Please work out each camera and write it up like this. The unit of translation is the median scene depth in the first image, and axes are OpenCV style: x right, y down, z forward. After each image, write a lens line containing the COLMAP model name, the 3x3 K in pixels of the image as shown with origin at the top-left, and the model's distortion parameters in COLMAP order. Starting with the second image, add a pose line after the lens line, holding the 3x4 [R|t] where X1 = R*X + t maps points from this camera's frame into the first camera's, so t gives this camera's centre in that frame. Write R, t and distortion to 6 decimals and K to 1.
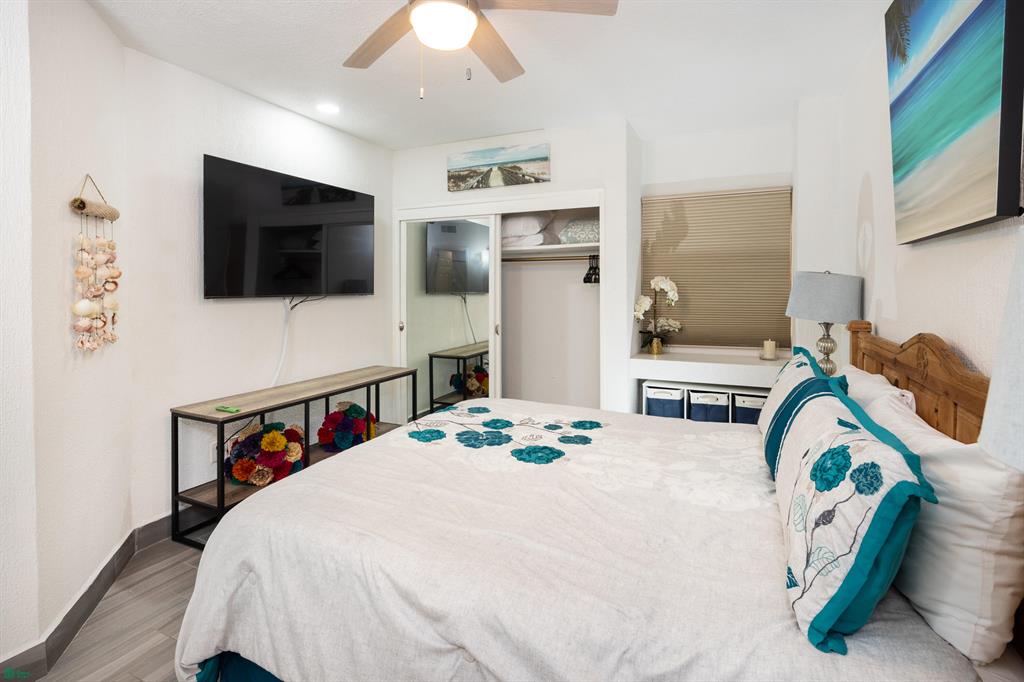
lens RADIAL K [[497.2, 0, 508.8], [0, 497.2, 290.7], [0, 0, 1]] dist [0.003623, -0.005019]
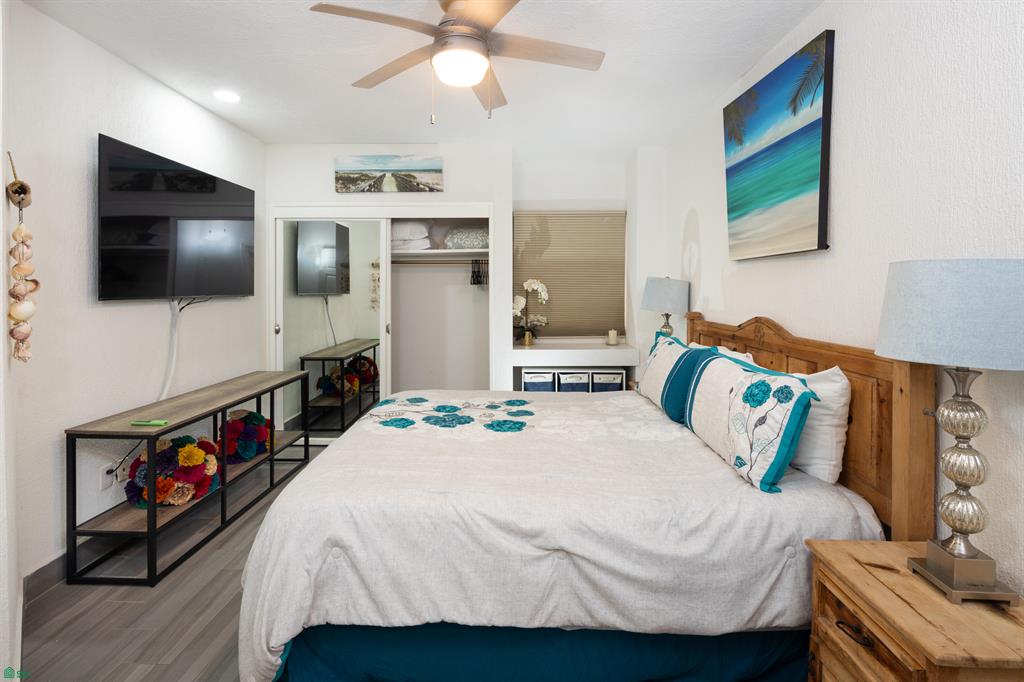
lens RADIAL K [[497.2, 0, 508.8], [0, 497.2, 290.7], [0, 0, 1]] dist [0.003623, -0.005019]
pose [[0.912800, 0.000059, 0.408408, -0.243085], [0.001368, 0.999994, -0.003200, 0.002196], [-0.408406, 0.003480, 0.912794, -0.061899]]
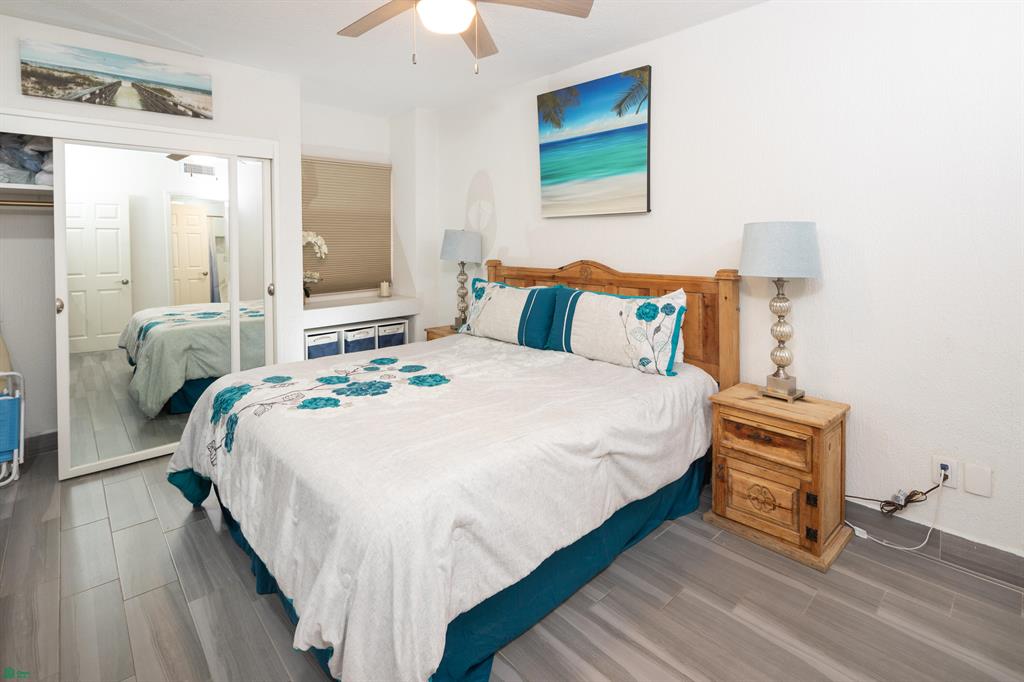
lens RADIAL K [[496.5, 0, 511.5], [0, 496.5, 242.0], [0, 0, 1]] dist [0.001273, -0.000827]
pose [[0.373902, -0.006629, 0.927445, -0.546996], [0.015994, 0.999872, 0.000698, 0.000118], [-0.927330, 0.014573, 0.373960, 0.207020]]
